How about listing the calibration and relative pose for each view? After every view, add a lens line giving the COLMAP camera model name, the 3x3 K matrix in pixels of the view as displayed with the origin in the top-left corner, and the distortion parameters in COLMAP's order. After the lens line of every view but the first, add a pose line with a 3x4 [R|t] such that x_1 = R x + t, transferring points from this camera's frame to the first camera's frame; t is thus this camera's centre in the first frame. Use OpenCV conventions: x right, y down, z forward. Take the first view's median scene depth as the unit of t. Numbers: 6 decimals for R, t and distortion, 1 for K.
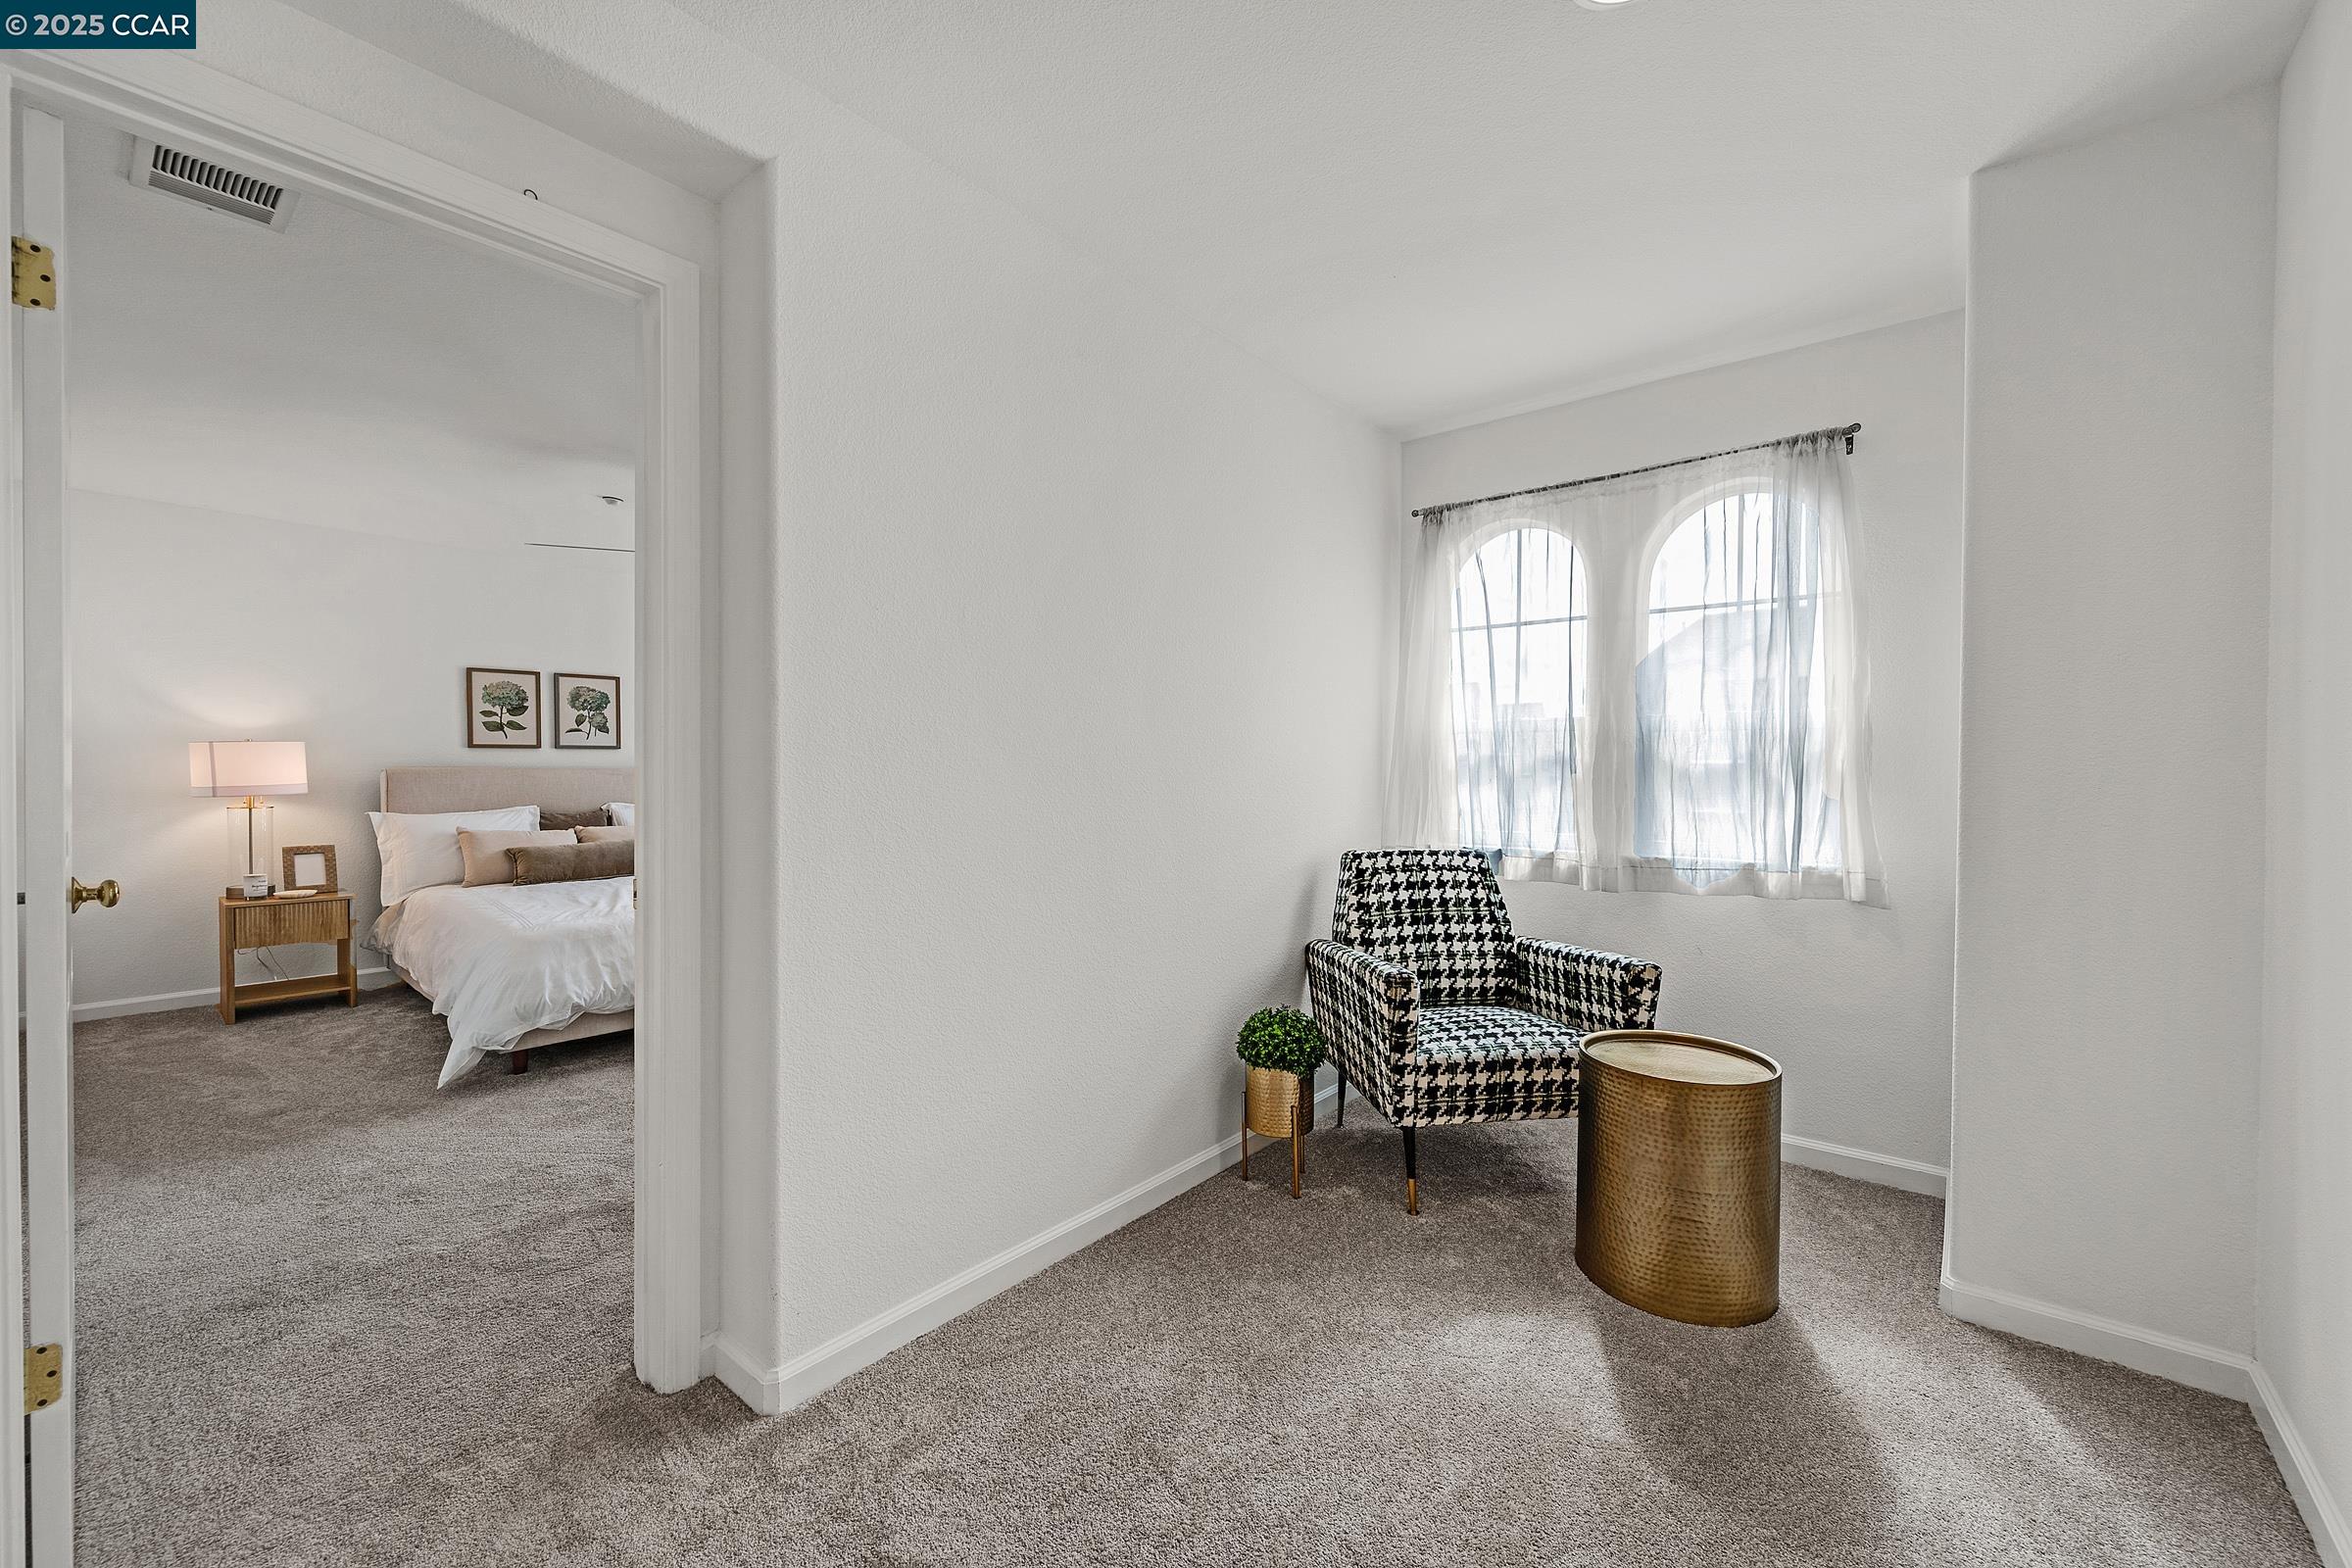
lens RADIAL K [[933.8, 0, 1165.3], [0, 933.8, 784.7], [0, 0, 1]] dist [0.002742, -0.000398]
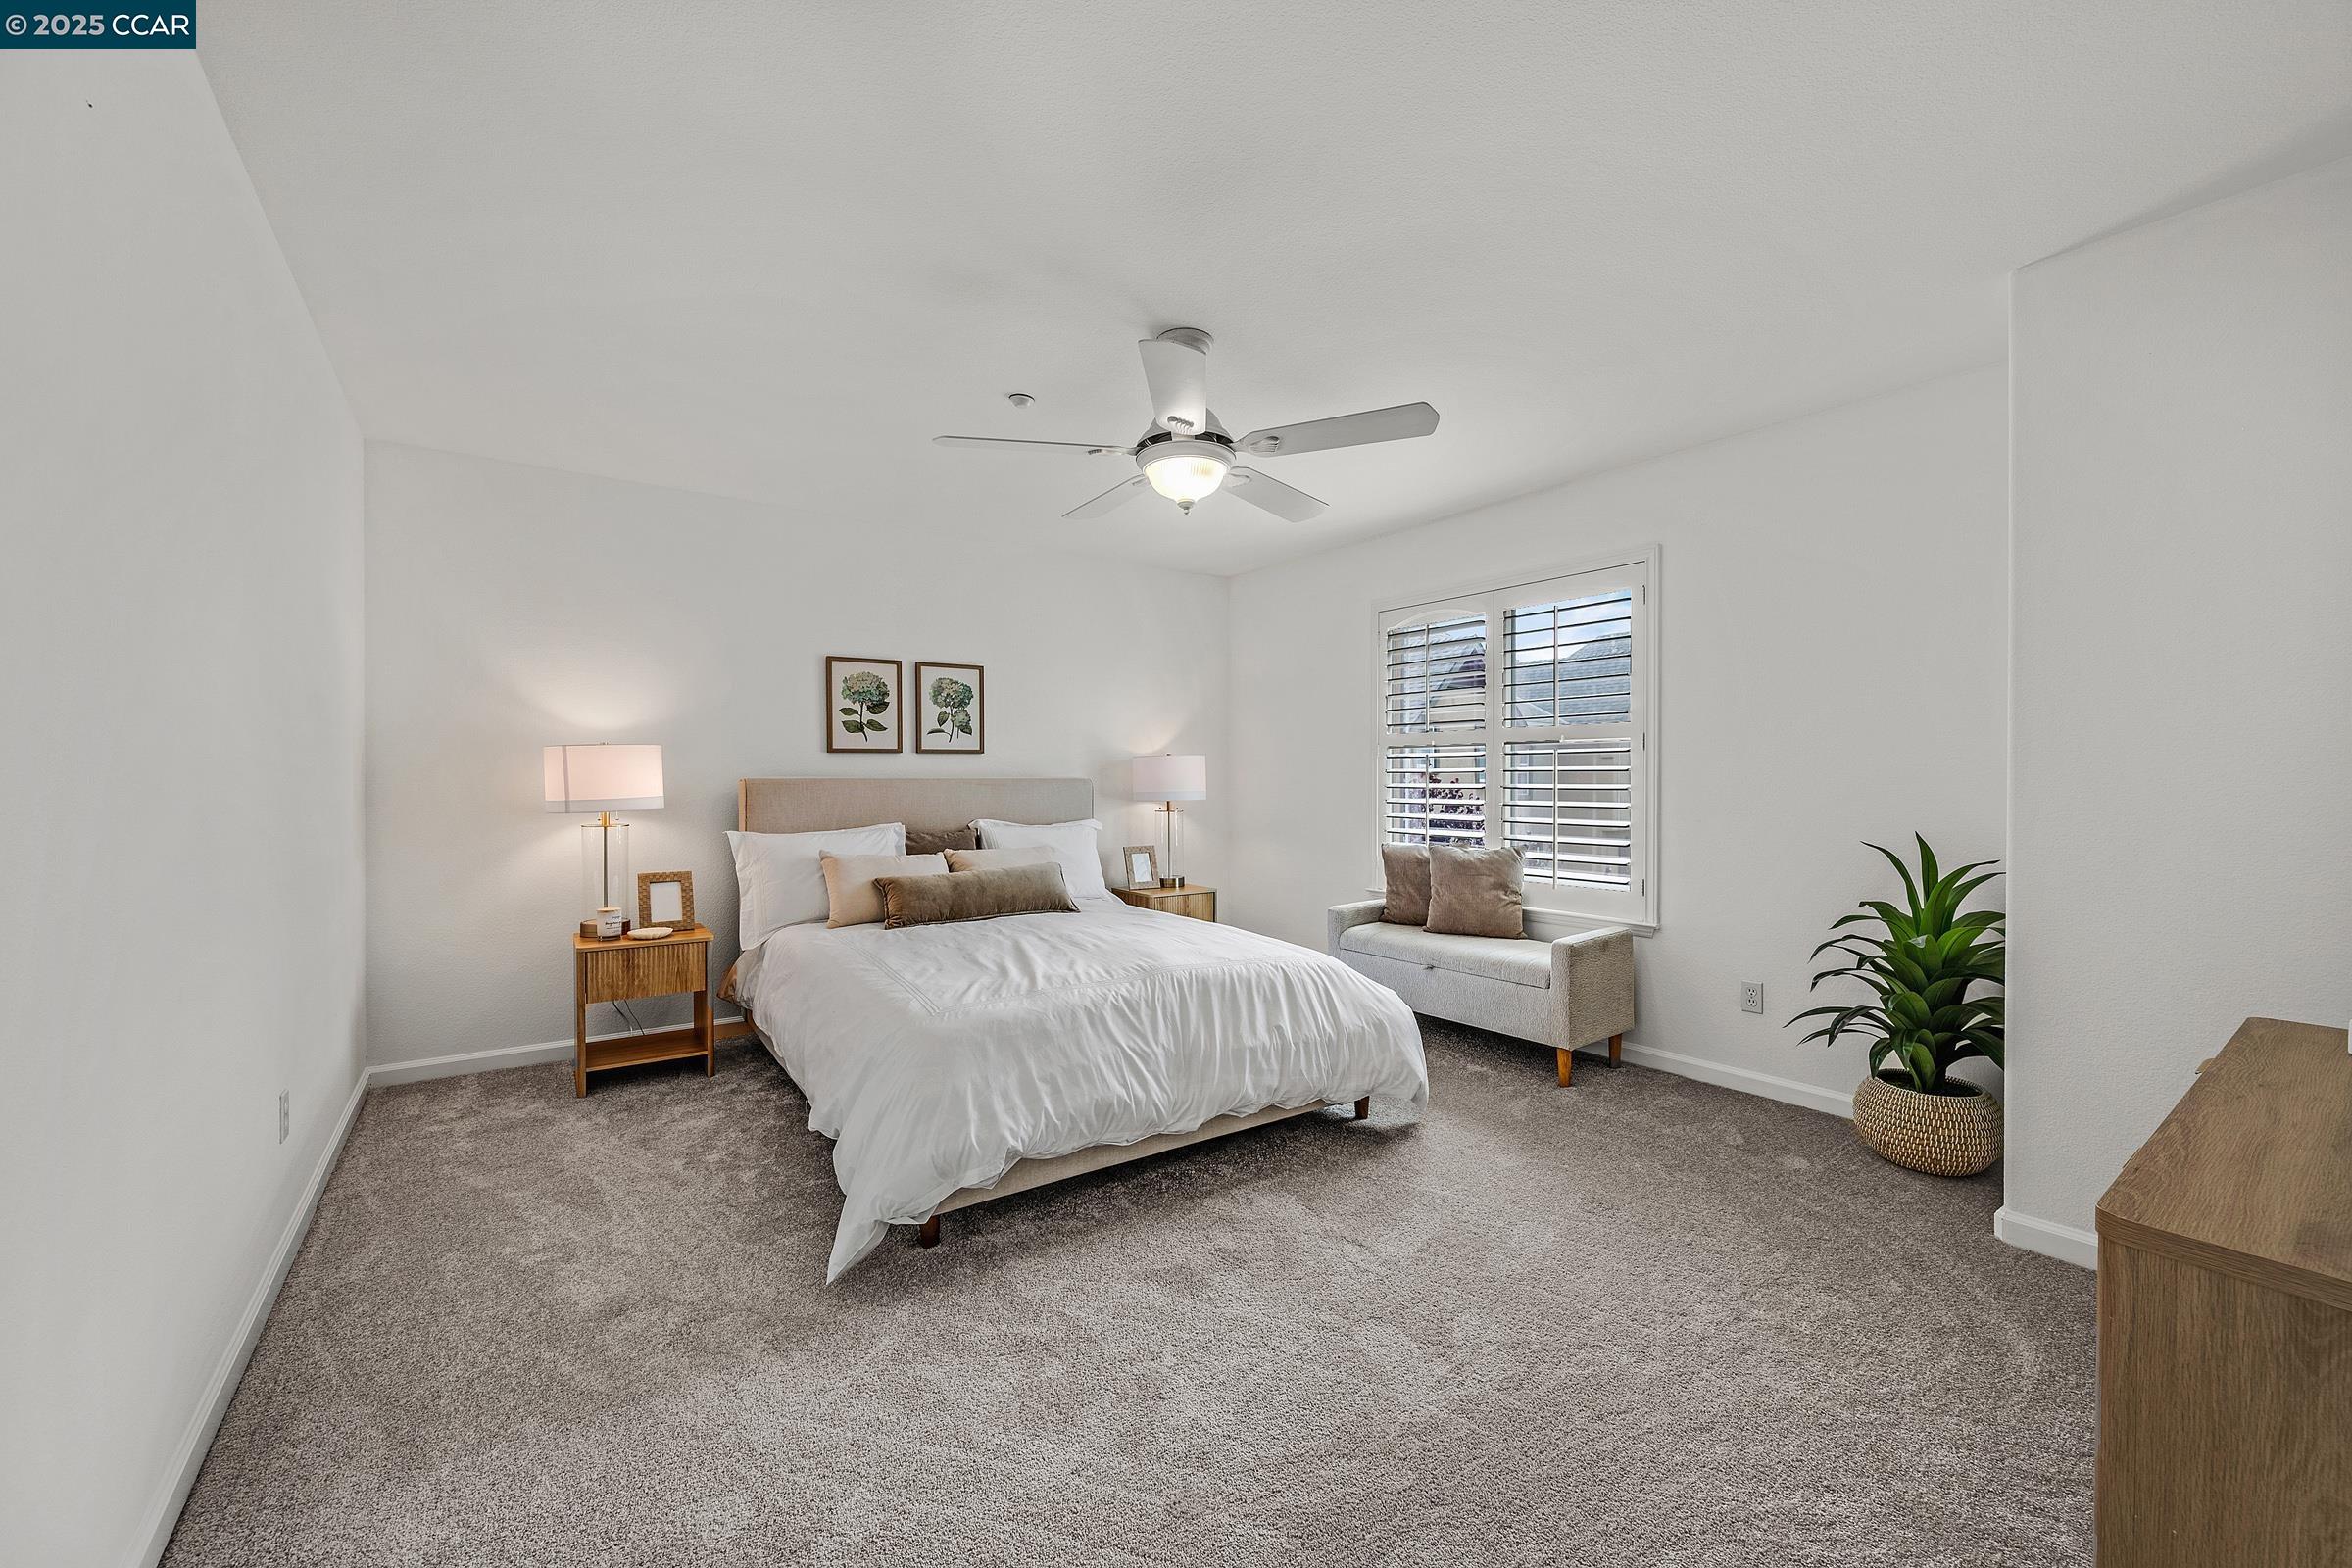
lens RADIAL K [[933.8, 0, 1173.8], [0, 933.8, 785.3], [0, 0, 1]] dist [0.002742, -0.000398]
pose [[0.969203, -0.001191, -0.246259, -0.276433], [-0.001186, 0.999954, -0.009506, -0.003590], [0.246259, 0.009506, 0.969157, 0.309640]]
